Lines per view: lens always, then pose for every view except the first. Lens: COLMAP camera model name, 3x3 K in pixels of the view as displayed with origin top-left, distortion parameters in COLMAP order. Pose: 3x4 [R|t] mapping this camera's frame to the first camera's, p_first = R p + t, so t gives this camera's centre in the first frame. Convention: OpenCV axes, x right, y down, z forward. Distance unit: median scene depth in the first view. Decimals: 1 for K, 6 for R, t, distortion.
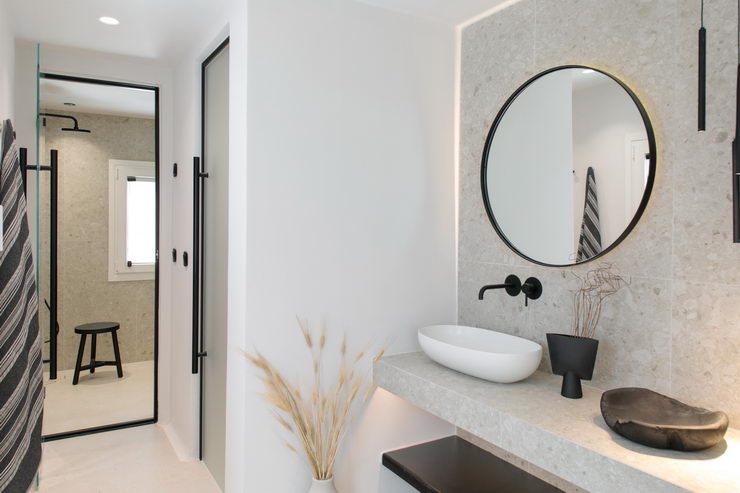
lens RADIAL K [[512.1, 0, 370.1], [0, 512.1, 230.7], [0, 0, 1]] dist [0.048130, -0.074950]
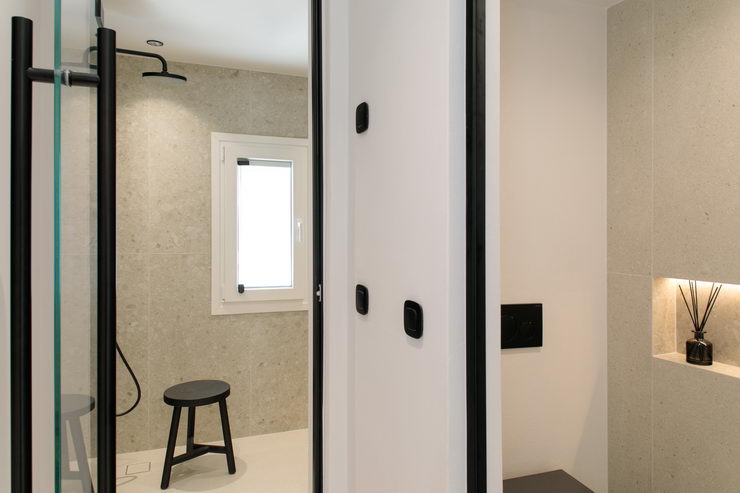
lens RADIAL K [[512.1, 0, 370.1], [0, 512.1, 230.7], [0, 0, 1]] dist [0.048130, -0.074950]
pose [[0.990001, -0.003168, -0.141024, -0.220735], [0.003106, 0.999995, -0.000665, -0.009964], [0.141025, 0.000221, 0.990006, 0.389306]]
